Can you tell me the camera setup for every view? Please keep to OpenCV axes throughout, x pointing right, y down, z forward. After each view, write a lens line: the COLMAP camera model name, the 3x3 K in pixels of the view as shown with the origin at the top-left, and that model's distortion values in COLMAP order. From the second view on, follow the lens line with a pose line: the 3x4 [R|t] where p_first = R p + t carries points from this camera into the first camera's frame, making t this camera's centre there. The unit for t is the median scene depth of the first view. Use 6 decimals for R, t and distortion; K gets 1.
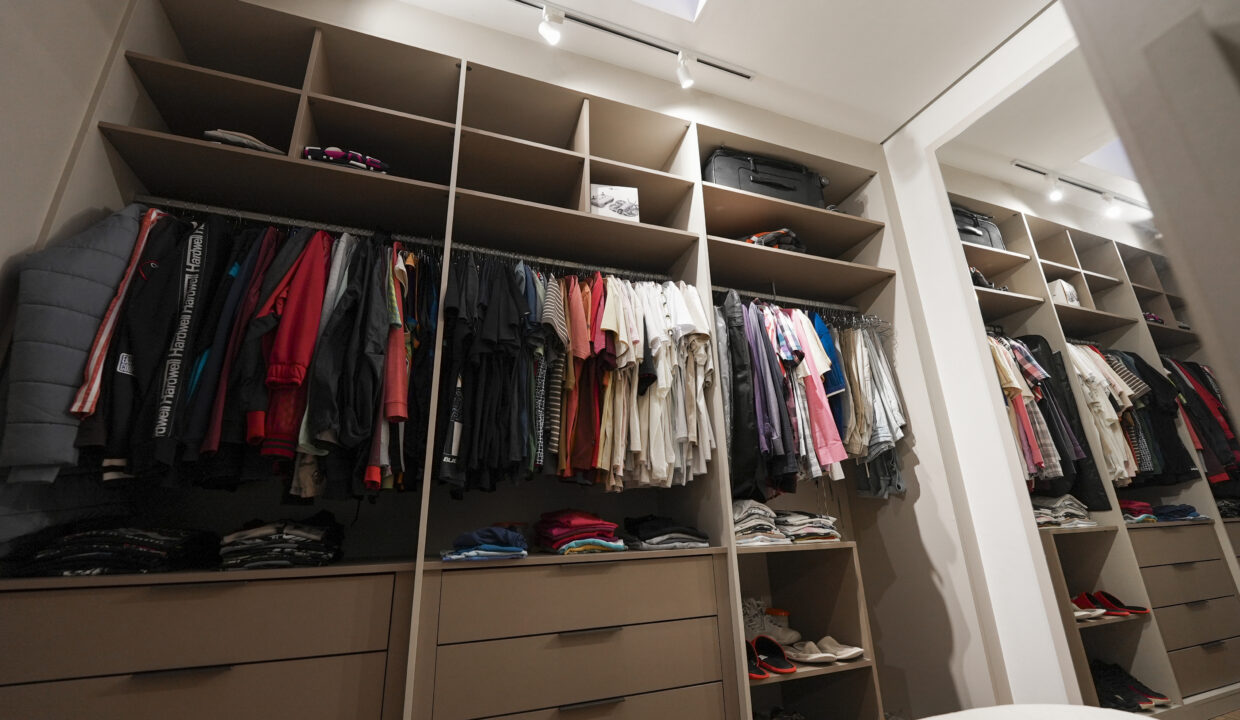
lens RADIAL K [[506.9, 0, 622.1], [0, 506.9, 357.8], [0, 0, 1]] dist [-0.016357, -0.000405]
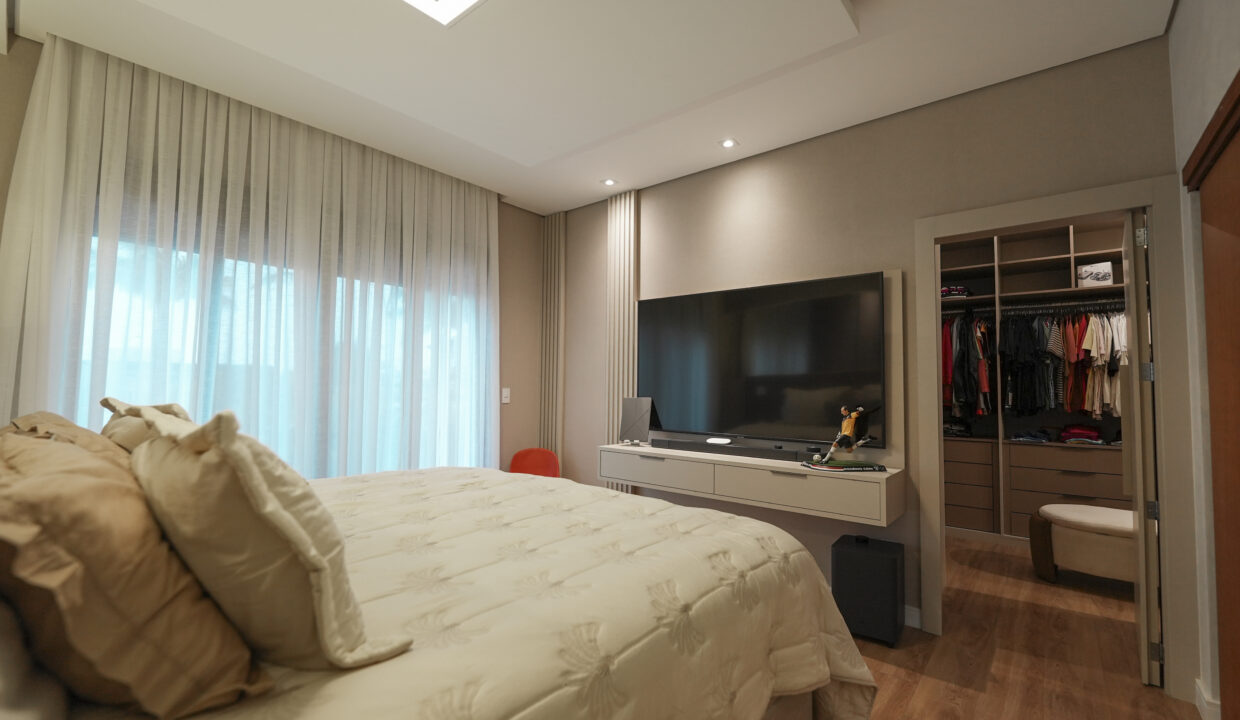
lens RADIAL K [[506.9, 0, 622.1], [0, 506.9, 363.5], [0, 0, 1]] dist [-0.016357, -0.000405]
pose [[0.481938, -0.010004, -0.876148, 0.934019], [0.246047, 0.961246, 0.124366, -0.789168], [0.840950, -0.275510, 0.465723, -1.779343]]
